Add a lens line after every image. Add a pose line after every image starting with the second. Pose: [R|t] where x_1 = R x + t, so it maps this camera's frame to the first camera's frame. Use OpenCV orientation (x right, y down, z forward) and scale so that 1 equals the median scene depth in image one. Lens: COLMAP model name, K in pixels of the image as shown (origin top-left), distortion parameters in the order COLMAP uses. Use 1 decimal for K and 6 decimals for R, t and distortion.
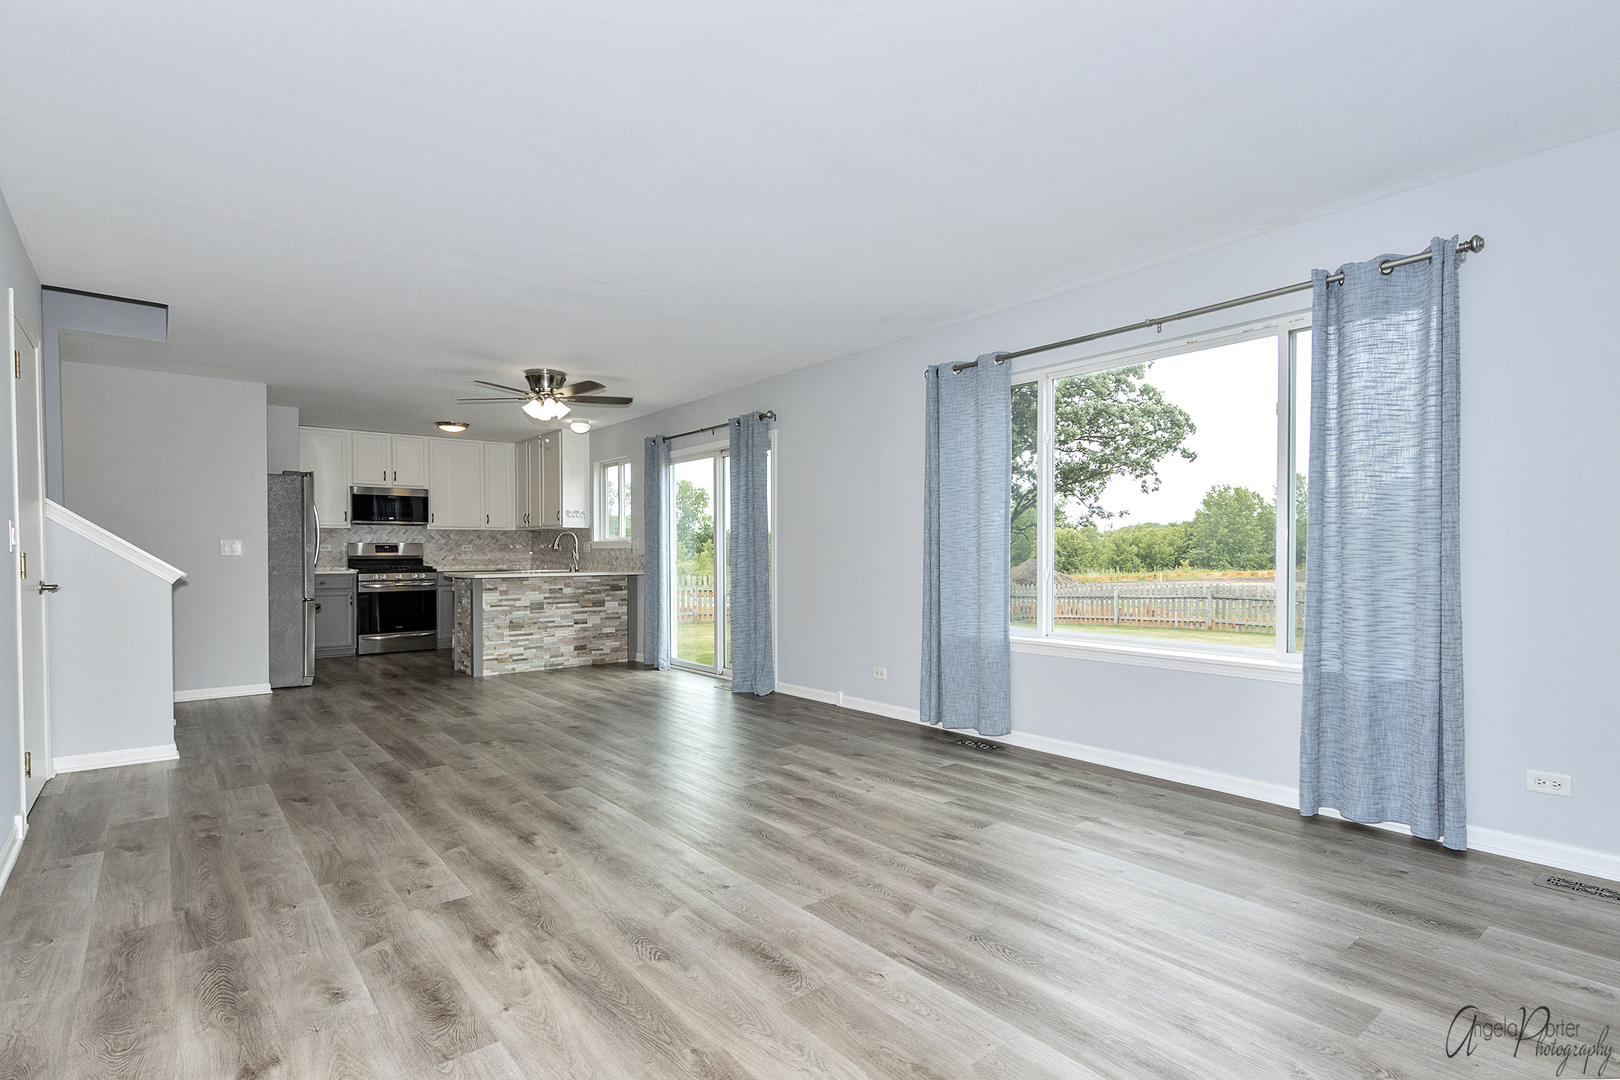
lens RADIAL K [[802.6, 0, 833.3], [0, 802.6, 546.1], [0, 0, 1]] dist [0.020739, 0.000127]
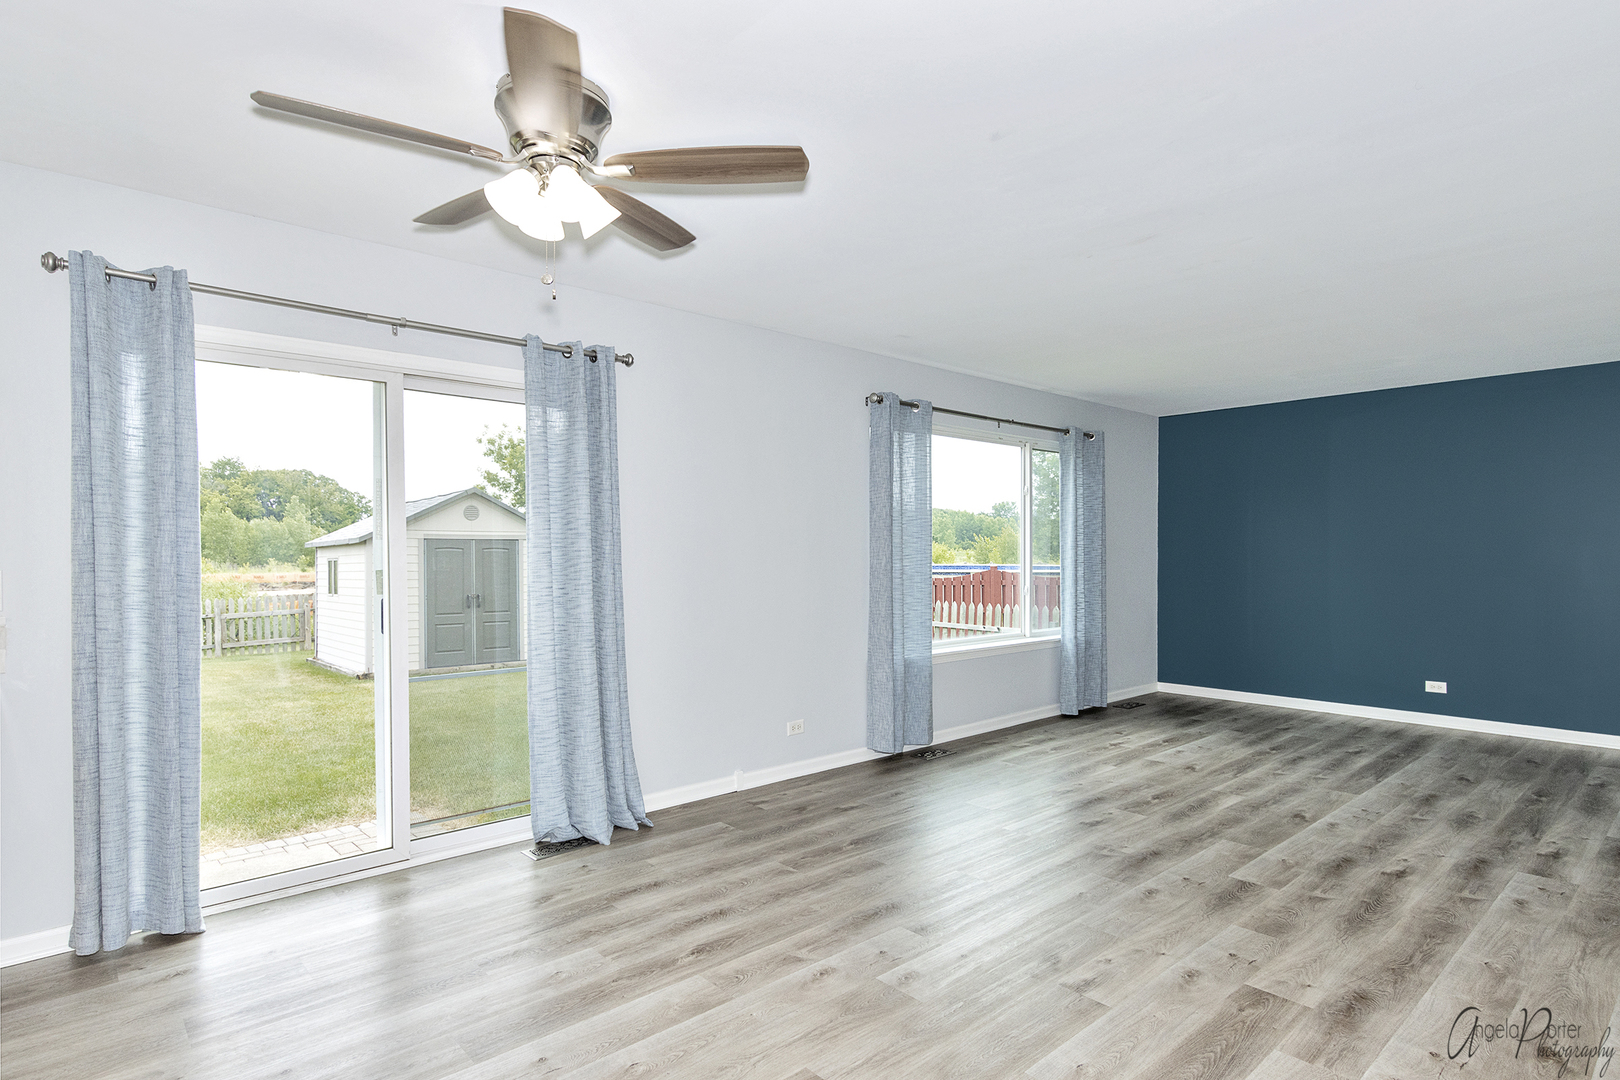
lens RADIAL K [[846.1, 0, 798.2], [0, 846.1, 555.9], [0, 0, 1]] dist [0.018780, -0.005264]
pose [[-0.034302, -0.004196, 0.999403, -1.149263], [-0.009981, 0.999943, 0.003856, -0.032753], [-0.999362, -0.009843, -0.034342, 1.438953]]
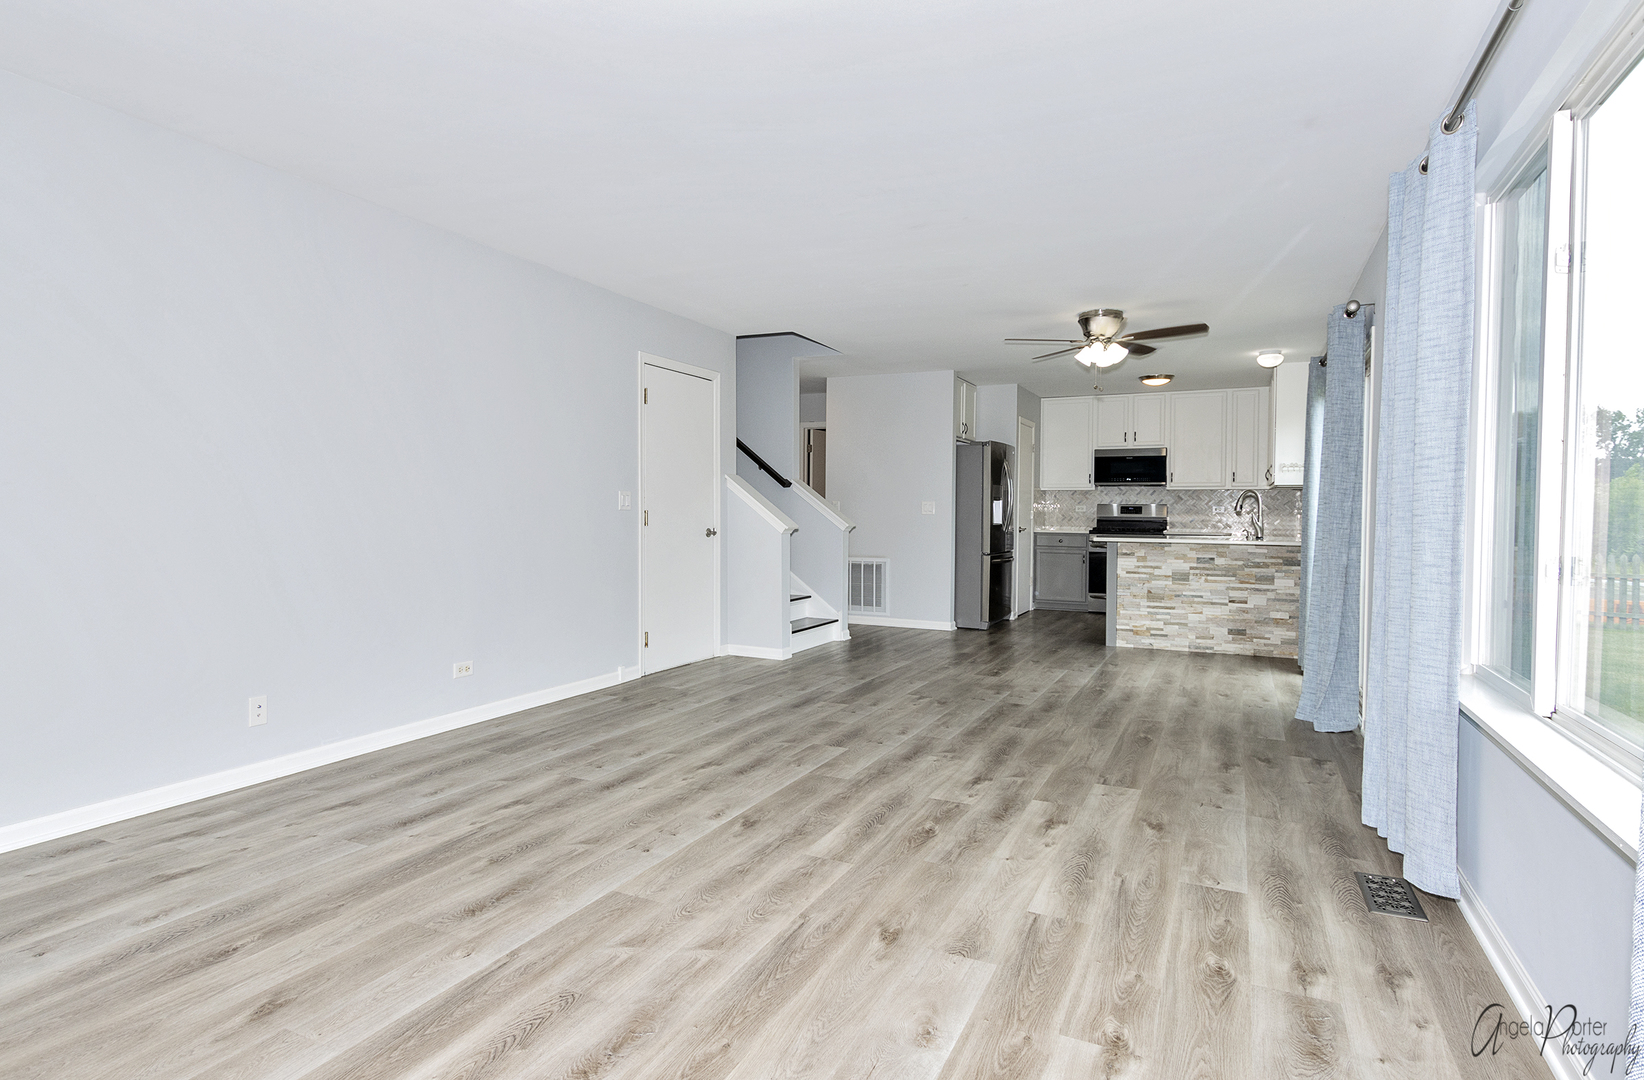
lens RADIAL K [[858.7, 0, 822.9], [0, 858.7, 527.5], [0, 0, 1]] dist [0.018780, -0.005264]
pose [[0.410264, 0.022606, -0.911687, 0.619812], [-0.001659, 0.999710, 0.024042, -0.000127], [0.911965, -0.008352, 0.410182, 0.520912]]
